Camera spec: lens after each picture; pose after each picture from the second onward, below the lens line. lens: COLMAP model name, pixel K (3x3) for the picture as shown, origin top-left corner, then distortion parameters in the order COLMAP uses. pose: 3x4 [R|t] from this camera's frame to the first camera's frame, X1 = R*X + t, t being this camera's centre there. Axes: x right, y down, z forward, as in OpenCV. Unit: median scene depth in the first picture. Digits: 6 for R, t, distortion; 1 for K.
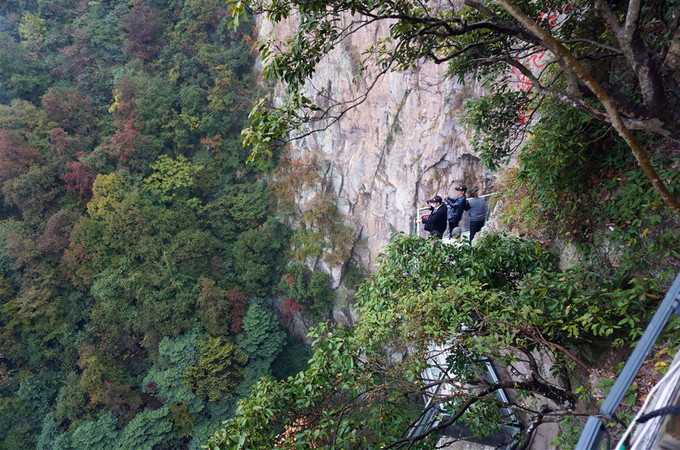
lens RADIAL K [[468.0, 0, 337.0], [0, 468.0, 227.4], [0, 0, 1]] dist [-0.045729, 0.032315]
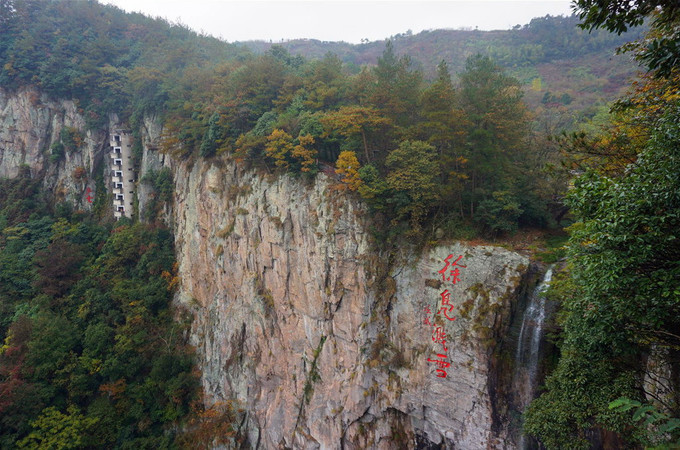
lens RADIAL K [[468.0, 0, 340.5], [0, 468.0, 223.4], [0, 0, 1]] dist [-0.045729, 0.032315]
pose [[0.991876, -0.005000, 0.127109, 0.053540], [0.059501, 0.901415, -0.428847, -0.074752], [-0.112434, 0.432927, 0.894390, 0.048073]]
